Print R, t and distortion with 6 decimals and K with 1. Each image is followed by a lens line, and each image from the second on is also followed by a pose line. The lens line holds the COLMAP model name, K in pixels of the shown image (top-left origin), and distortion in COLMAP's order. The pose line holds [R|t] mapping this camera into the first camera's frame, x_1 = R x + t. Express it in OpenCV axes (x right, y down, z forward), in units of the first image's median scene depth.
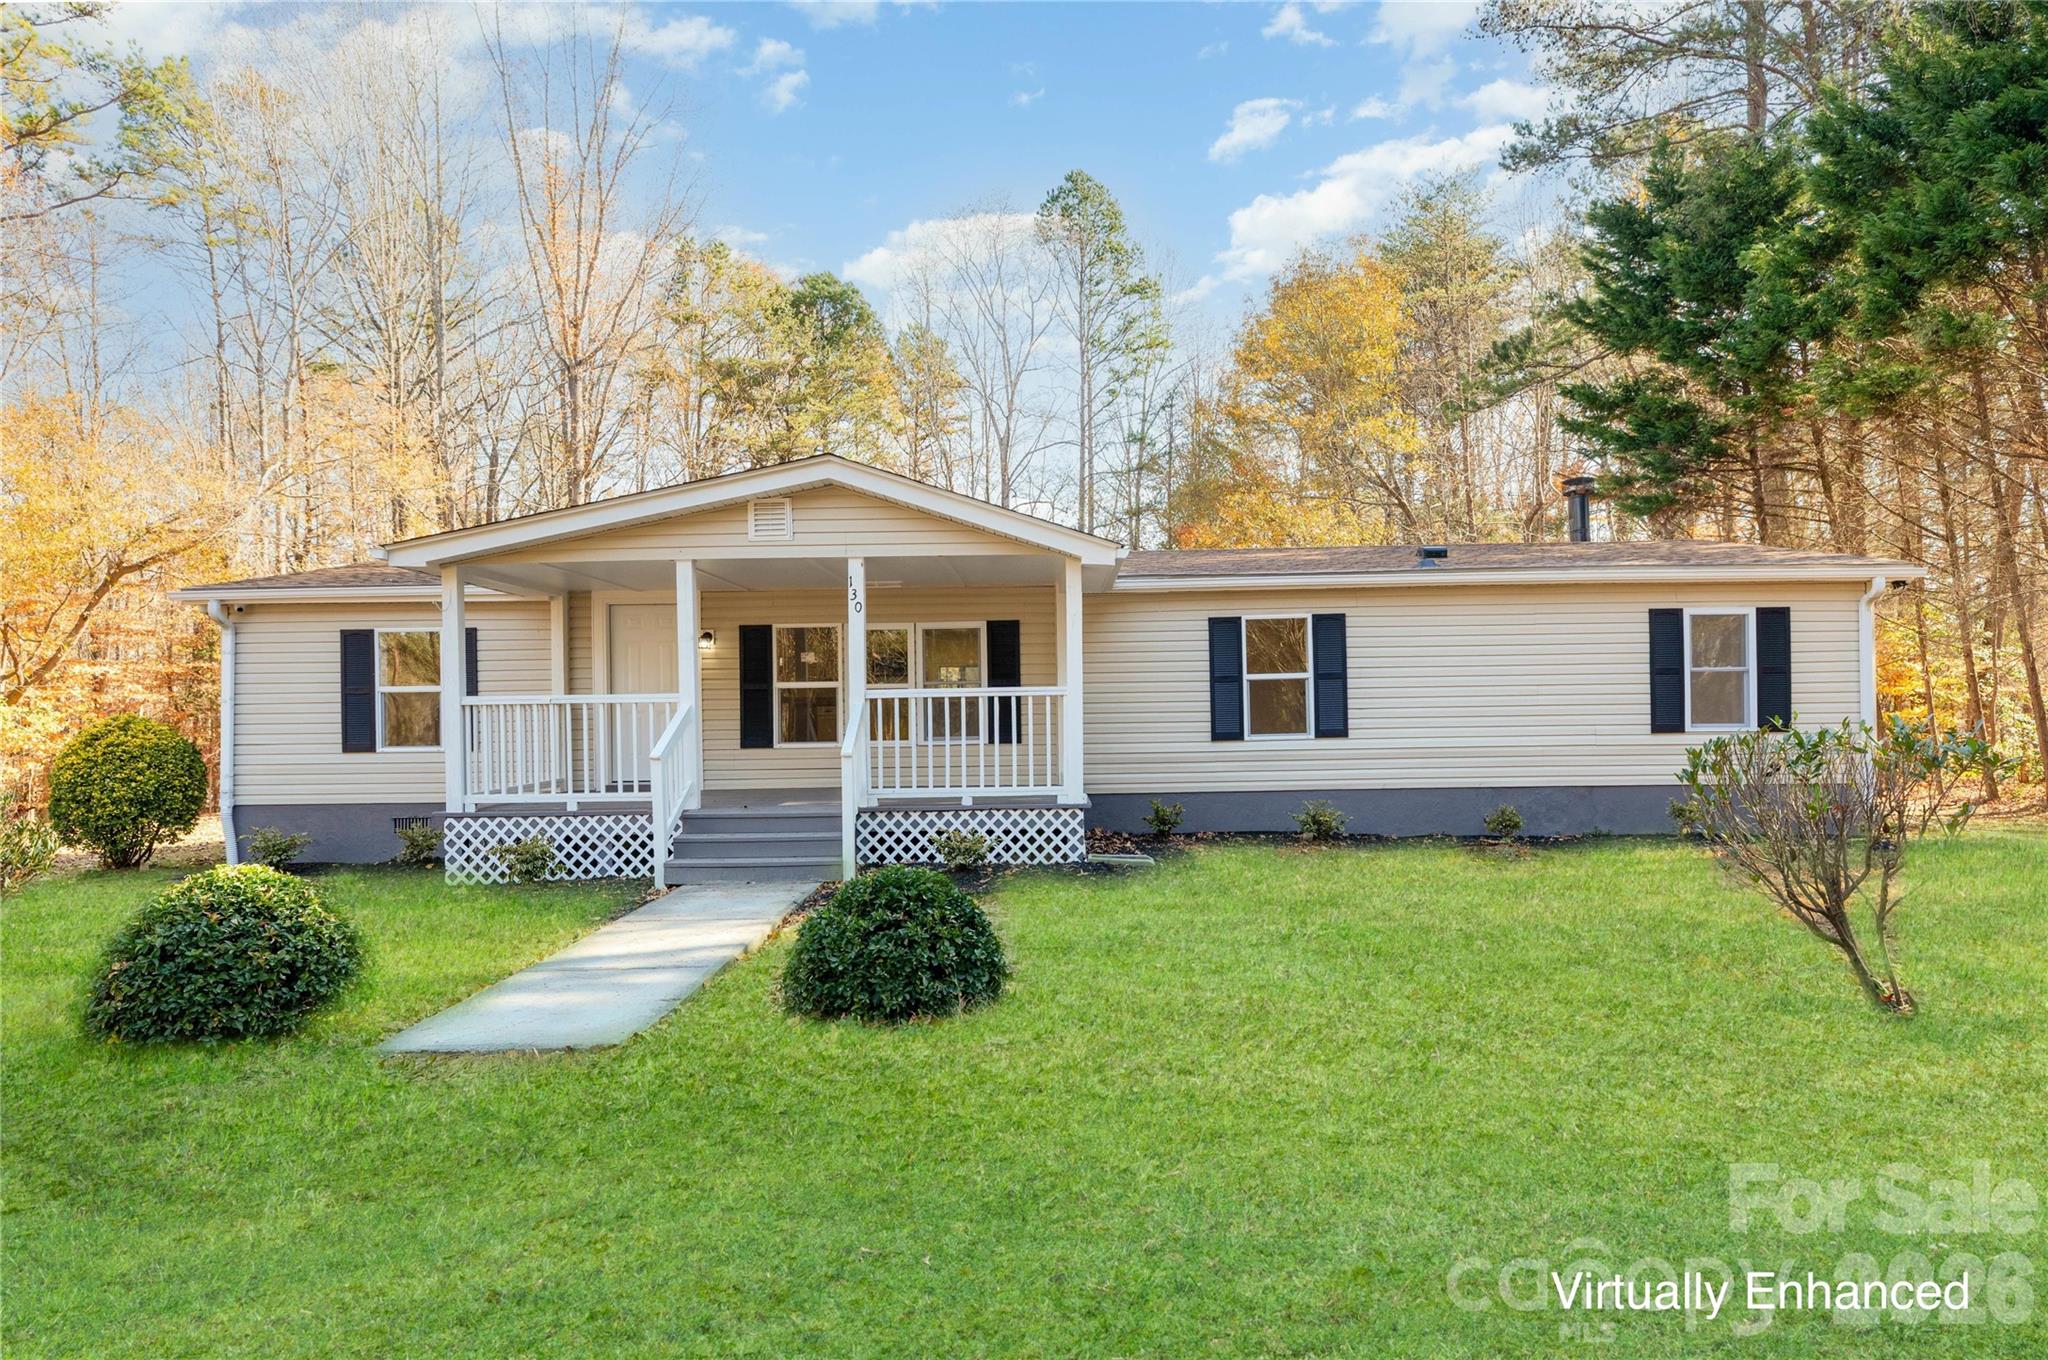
lens RADIAL K [[1202.2, 0, 1024.0], [0, 1202.2, 686.7], [0, 0, 1]] dist [0.010218, 0.000173]
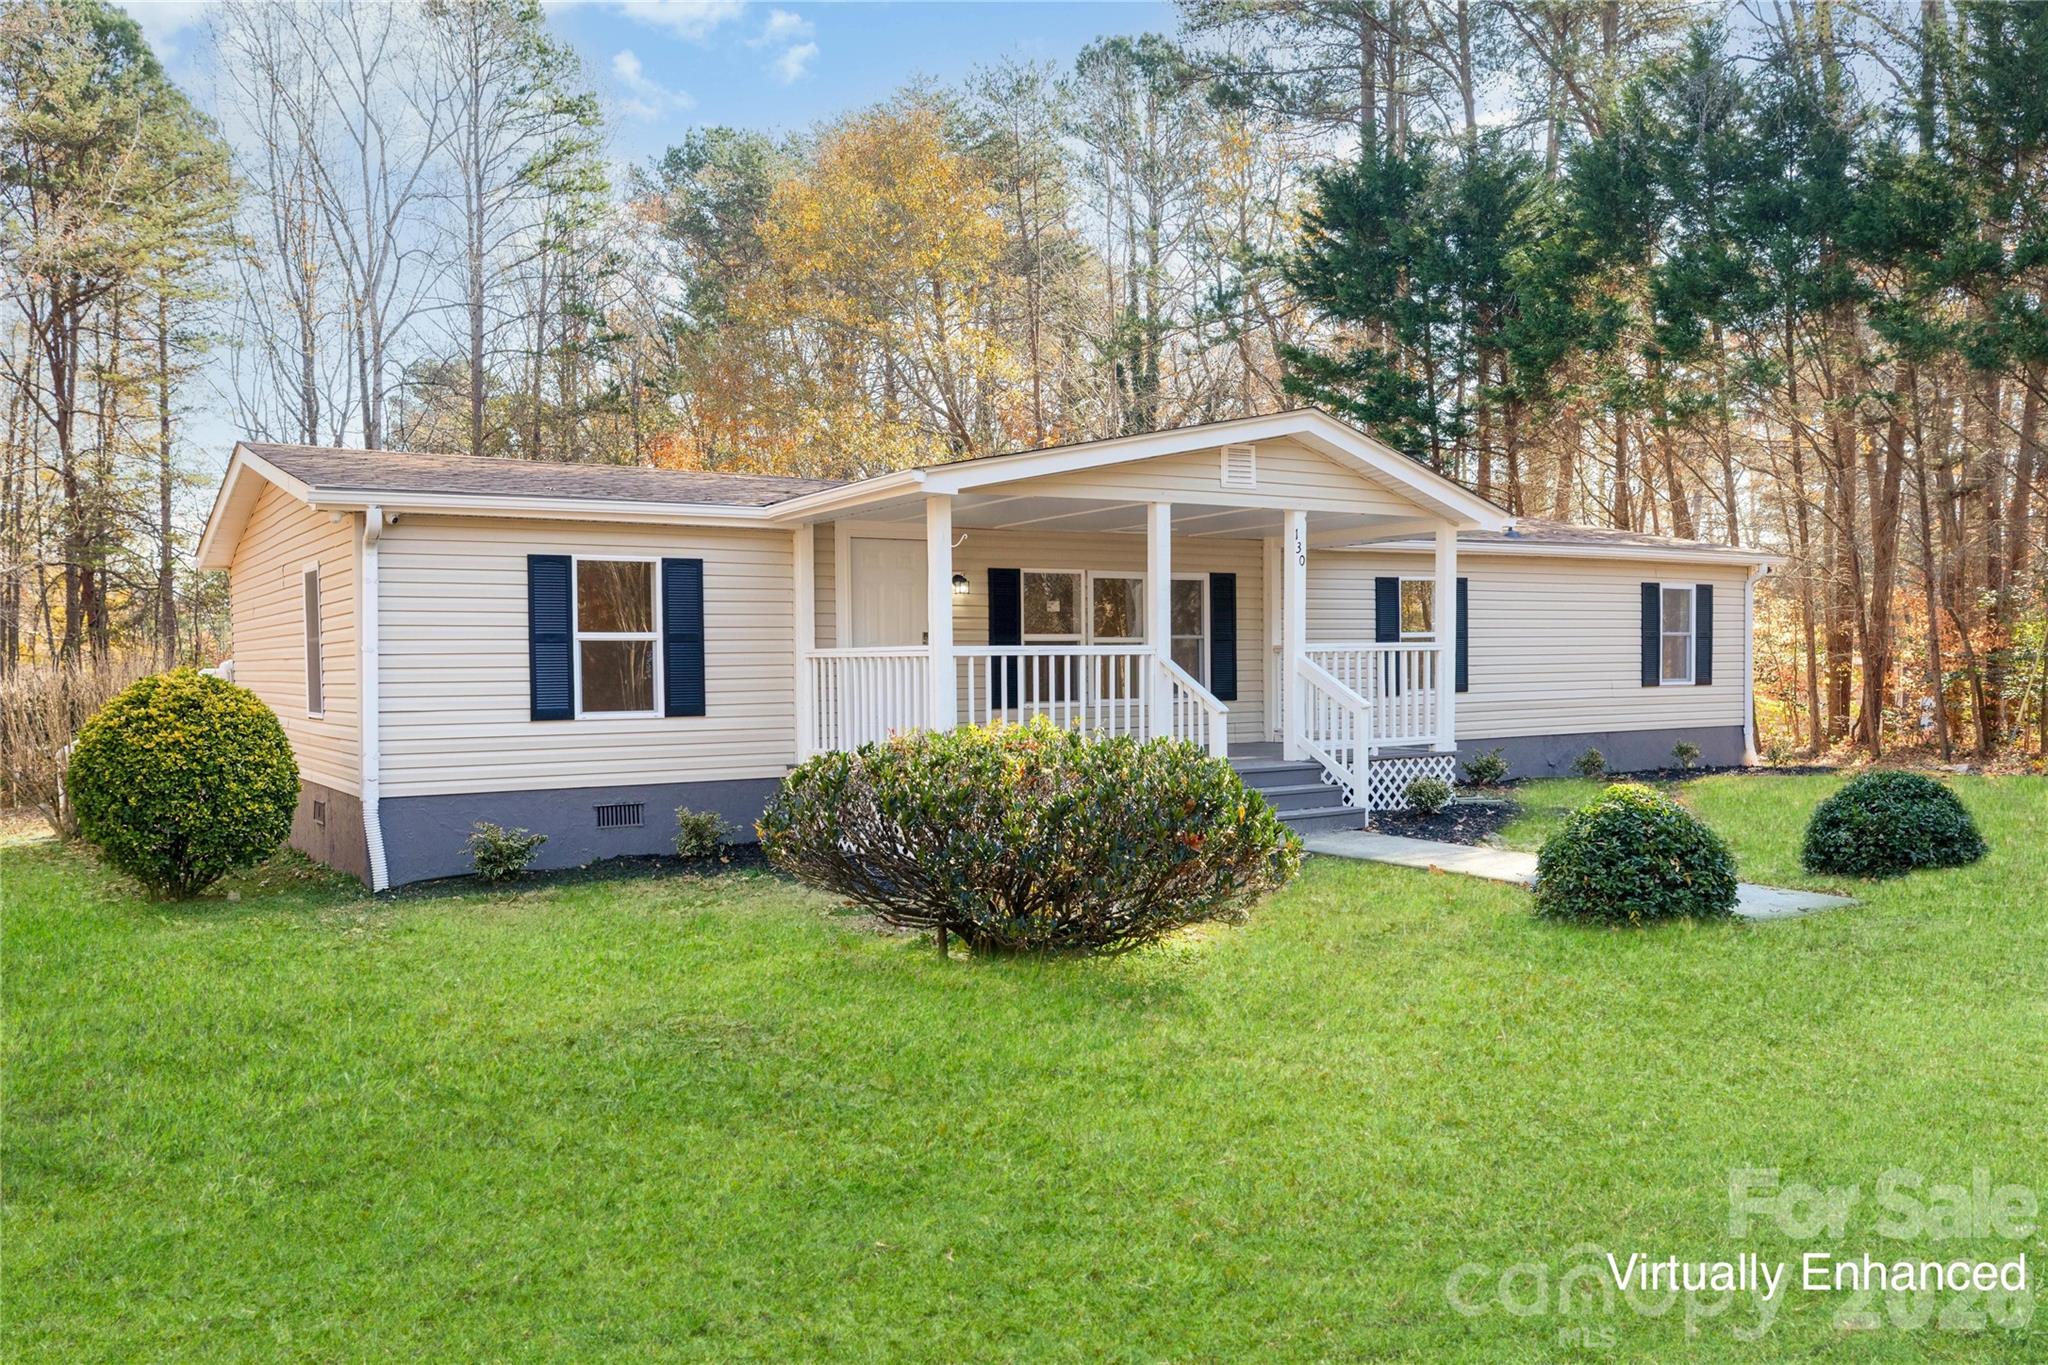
lens RADIAL K [[1614.6, 0, 1024.3], [0, 1614.6, 695.0], [0, 0, 1]] dist [0.056052, 0.000920]
pose [[0.830819, -0.006435, 0.556506, -0.867513], [-0.008147, 0.999685, 0.023722, 0.012773], [-0.556484, -0.024243, 0.830505, 0.007563]]
